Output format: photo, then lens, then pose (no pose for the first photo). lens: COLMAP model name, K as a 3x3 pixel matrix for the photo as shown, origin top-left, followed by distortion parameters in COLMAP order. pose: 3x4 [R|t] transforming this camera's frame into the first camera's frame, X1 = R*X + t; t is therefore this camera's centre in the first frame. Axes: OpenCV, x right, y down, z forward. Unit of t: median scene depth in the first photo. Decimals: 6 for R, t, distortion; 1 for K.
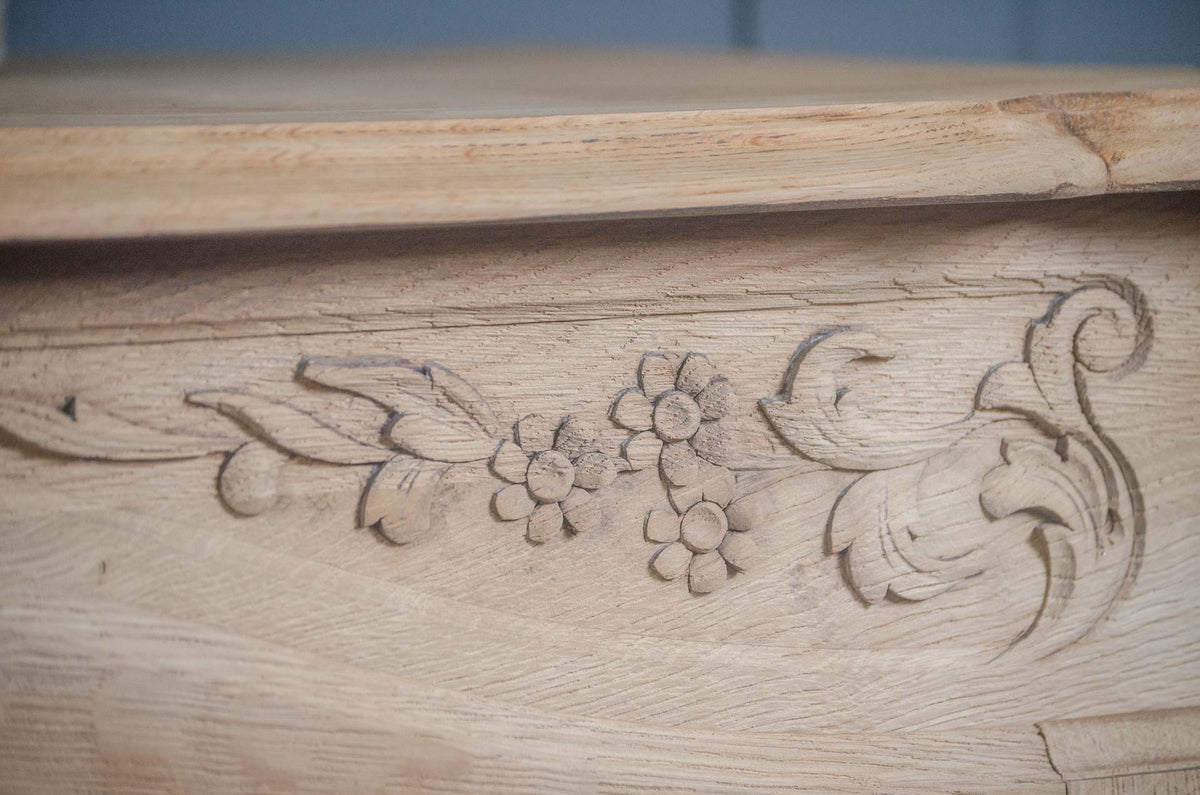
lens RADIAL K [[2536.9, 0, 600.0], [0, 2536.9, 397.5], [0, 0, 1]] dist [-0.032837, 0.051113]
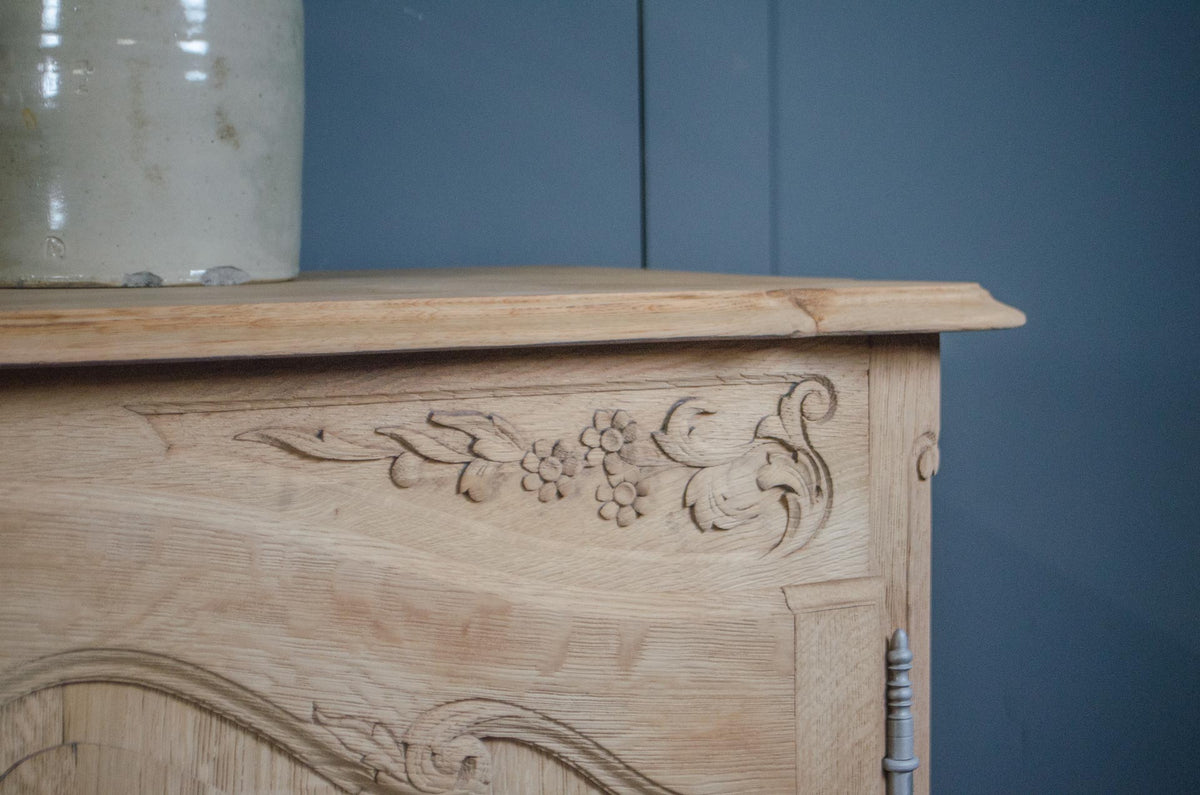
lens RADIAL K [[2536.9, 0, 600.0], [0, 2536.9, 397.5], [0, 0, 1]] dist [-0.032837, 0.051113]
pose [[0.999874, 0.004690, 0.015169, -0.011150], [-0.004621, 0.999979, -0.004583, -0.018209], [-0.015190, 0.004512, 0.999874, -1.079771]]
